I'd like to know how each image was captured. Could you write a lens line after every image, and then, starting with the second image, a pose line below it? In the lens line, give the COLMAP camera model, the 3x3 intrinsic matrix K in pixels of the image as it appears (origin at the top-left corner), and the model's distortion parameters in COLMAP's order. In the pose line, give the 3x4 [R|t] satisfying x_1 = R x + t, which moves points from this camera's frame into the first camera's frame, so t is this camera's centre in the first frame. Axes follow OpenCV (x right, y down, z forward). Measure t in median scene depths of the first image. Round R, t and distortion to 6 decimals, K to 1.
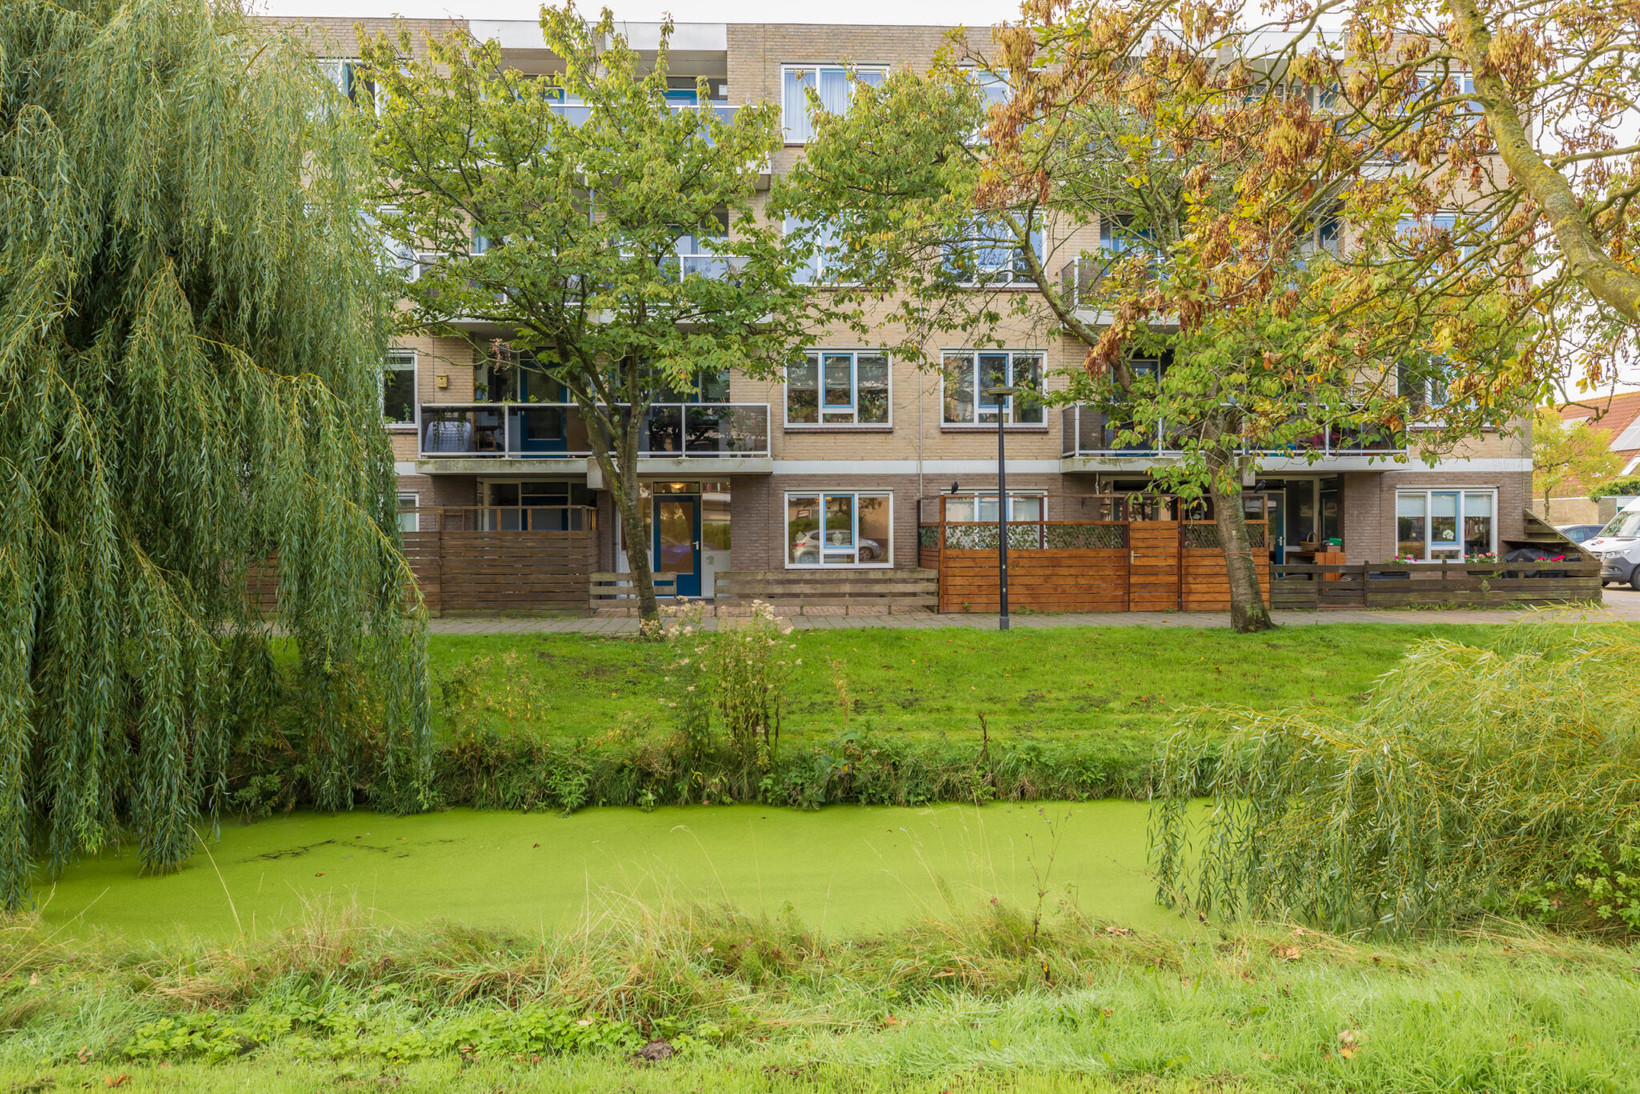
lens RADIAL K [[1224.7, 0, 820.4], [0, 1224.7, 546.4], [0, 0, 1]] dist [-0.000129, -0.000010]
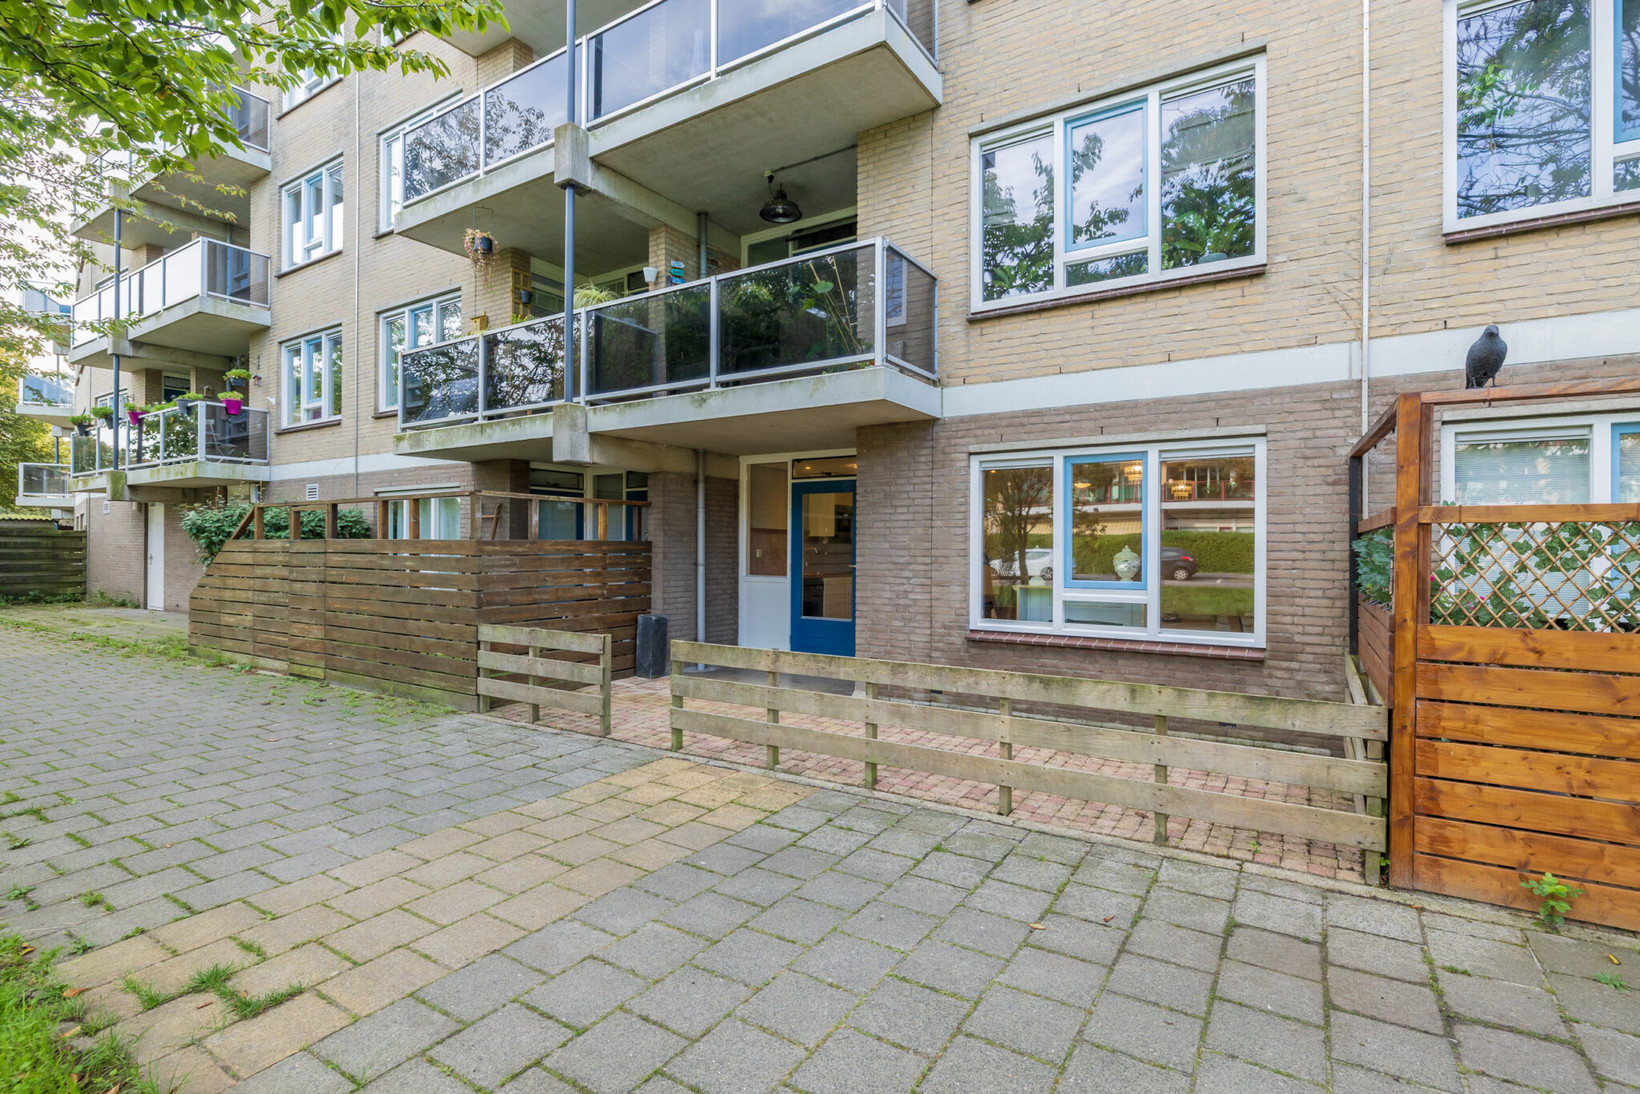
lens RADIAL K [[722.3, 0, 820.4], [0, 722.3, 539.8], [0, 0, 1]] dist [0.003151, 0.000355]
pose [[0.781069, 0.002955, -0.624438, 0.091214], [-0.019753, 0.999605, -0.019977, -0.007962], [0.624133, 0.027938, 0.780819, 0.761475]]
